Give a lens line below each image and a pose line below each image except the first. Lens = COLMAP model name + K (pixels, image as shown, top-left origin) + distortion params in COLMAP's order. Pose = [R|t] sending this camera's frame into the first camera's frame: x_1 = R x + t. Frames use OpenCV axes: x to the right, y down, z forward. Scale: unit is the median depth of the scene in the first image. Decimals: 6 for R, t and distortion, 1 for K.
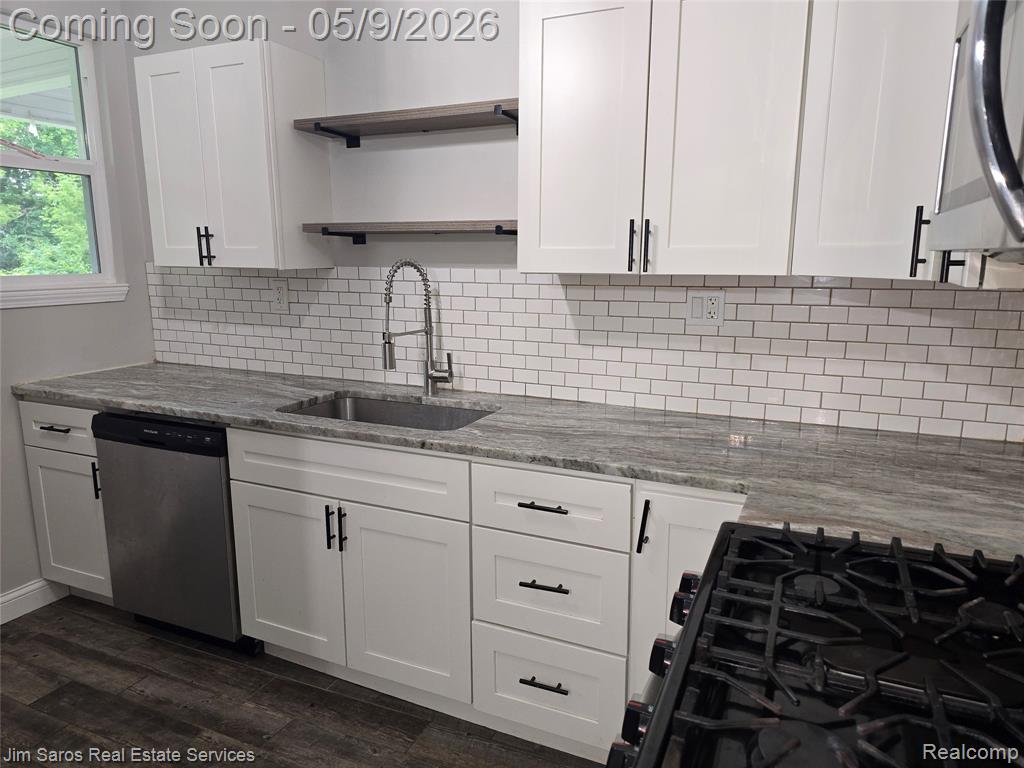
lens RADIAL K [[684.2, 0, 506.4], [0, 684.2, 377.7], [0, 0, 1]] dist [0.080677, -0.081573]
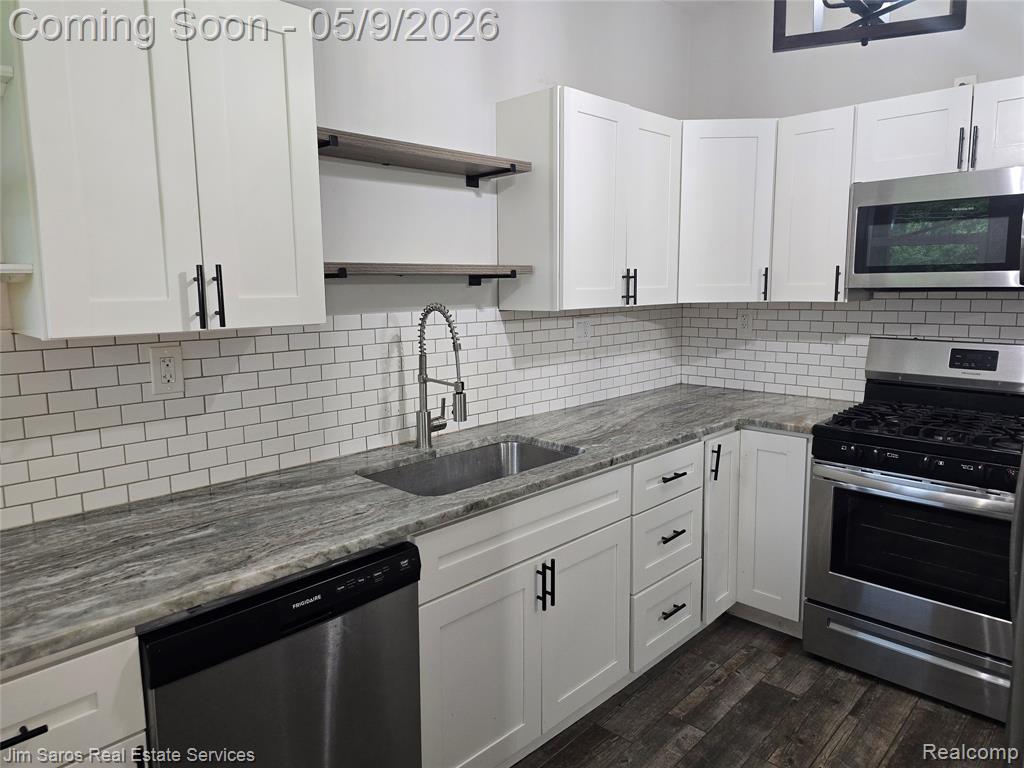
lens RADIAL K [[684.2, 0, 506.4], [0, 684.2, 377.7], [0, 0, 1]] dist [0.080677, -0.081573]
pose [[0.337279, -0.136221, 0.931497, -1.092301], [0.177292, 0.980961, 0.079260, -0.144329], [-0.924560, 0.138414, 0.355008, 0.659880]]
